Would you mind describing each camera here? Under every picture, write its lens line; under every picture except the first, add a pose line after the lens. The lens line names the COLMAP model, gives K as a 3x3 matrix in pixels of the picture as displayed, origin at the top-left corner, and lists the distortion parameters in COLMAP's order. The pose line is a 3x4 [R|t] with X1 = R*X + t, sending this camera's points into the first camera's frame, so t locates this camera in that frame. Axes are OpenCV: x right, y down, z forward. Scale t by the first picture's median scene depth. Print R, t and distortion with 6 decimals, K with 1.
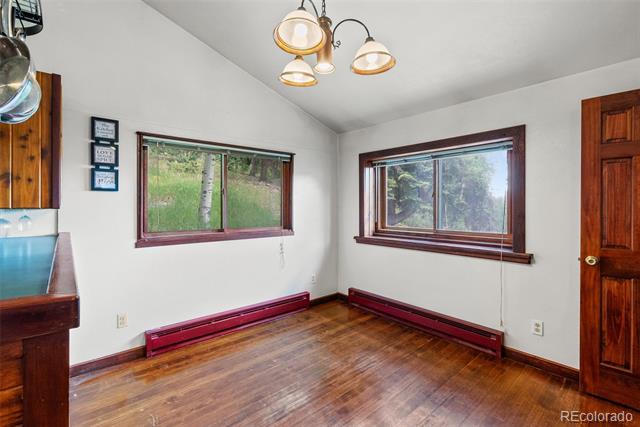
lens RADIAL K [[293.2, 0, 318.9], [0, 293.2, 208.5], [0, 0, 1]] dist [-0.001201, 0.000342]
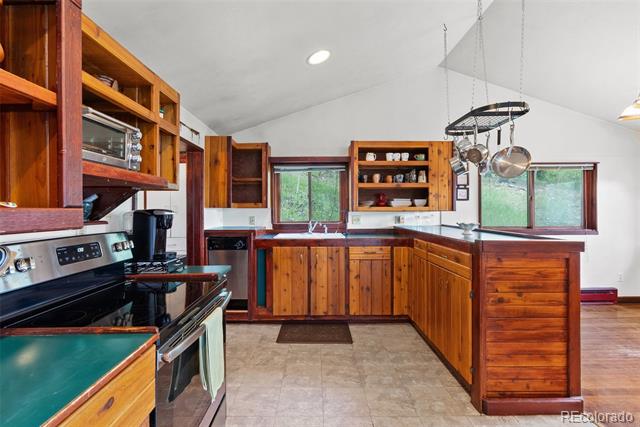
lens RADIAL K [[293.2, 0, 318.9], [0, 293.2, 208.5], [0, 0, 1]] dist [-0.001201, 0.000342]
pose [[0.765061, -0.004654, -0.643941, -0.270933], [-0.000321, 0.999971, -0.007608, -0.001343], [0.643958, 0.006027, 0.765037, -0.820552]]
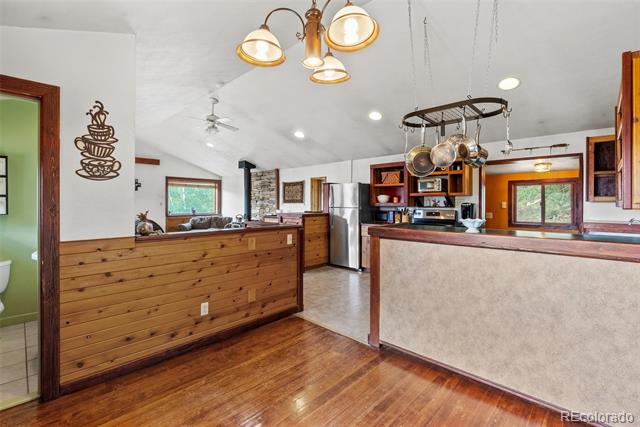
lens RADIAL K [[293.2, 0, 318.9], [0, 293.2, 208.5], [0, 0, 1]] dist [-0.001201, 0.000342]
pose [[-0.996011, 0.003234, -0.089172, 0.071607], [0.000913, 0.999660, 0.026048, -0.021699], [0.089226, 0.025862, -0.995676, 1.427211]]
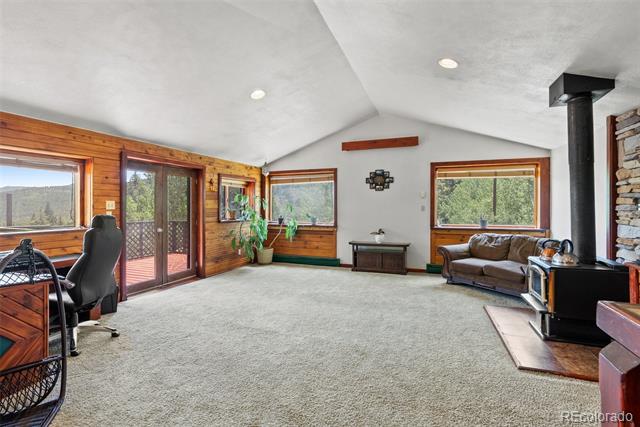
lens RADIAL K [[293.2, 0, 318.9], [0, 293.2, 208.5], [0, 0, 1]] dist [-0.001201, 0.000342]
pose [[-0.466559, -0.000758, 0.884490, 0.087983], [0.007706, 0.999958, 0.004922, -0.000177], [-0.884457, 0.009112, -0.466533, -0.832125]]
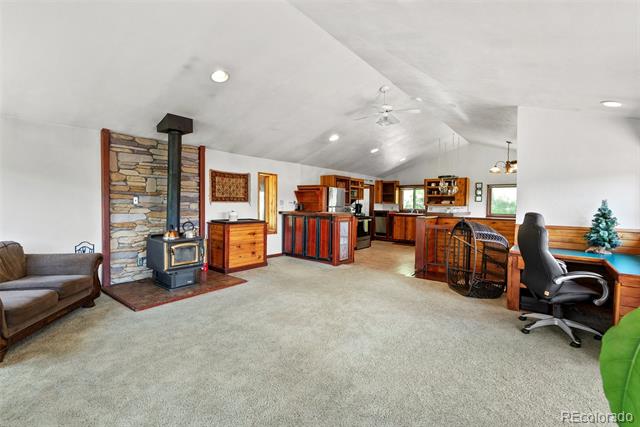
lens RADIAL K [[293.2, 0, 318.9], [0, 293.2, 208.5], [0, 0, 1]] dist [-0.001201, 0.000342]
pose [[0.186080, 0.020748, -0.982316, 2.642852], [-0.019013, 0.999666, 0.017513, 0.002489], [0.982351, 0.015418, 0.186412, -1.762851]]
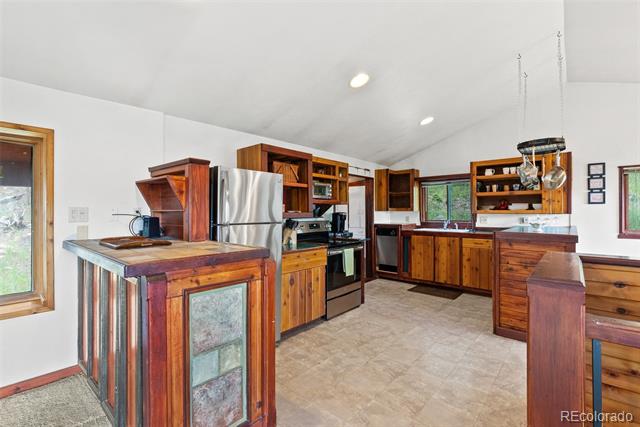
lens RADIAL K [[293.2, 0, 318.9], [0, 293.2, 208.5], [0, 0, 1]] dist [-0.001201, 0.000342]
pose [[0.139814, -0.009566, -0.990132, 0.787914], [-0.001762, 0.999949, -0.009910, -0.011392], [0.990176, 0.003130, 0.139790, -0.909453]]
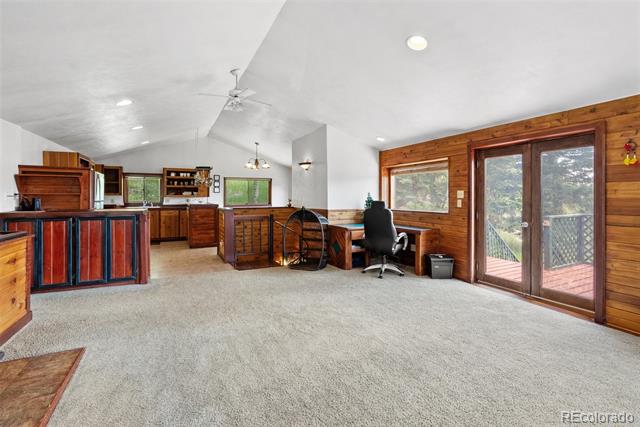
lens RADIAL K [[296.5, 0, 320.8], [0, 296.5, 196.3], [0, 0, 1]] dist [-0.001222, -0.000184]
pose [[0.970335, 0.002105, -0.241755, 1.684334], [-0.003370, 0.999983, -0.004820, 0.005499], [0.241740, 0.005492, 0.970325, -2.665606]]
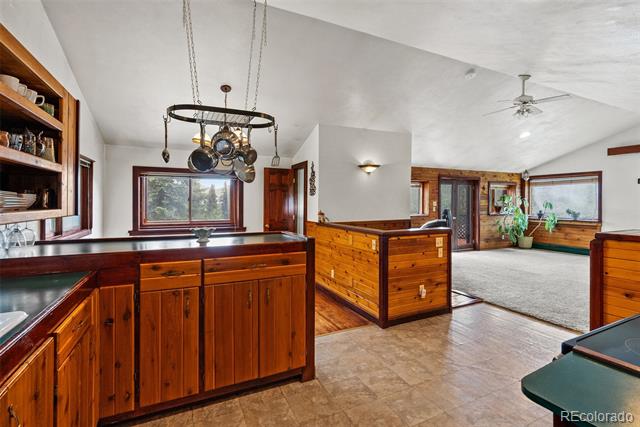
lens RADIAL K [[295.8, 0, 318.8], [0, 295.8, 201.7], [0, 0, 1]] dist [-0.000861, 0.000070]
pose [[0.266973, 0.003216, 0.963699, -1.407213], [0.004690, 0.999978, -0.004636, -0.033220], [-0.963693, 0.005757, 0.266952, -0.196431]]
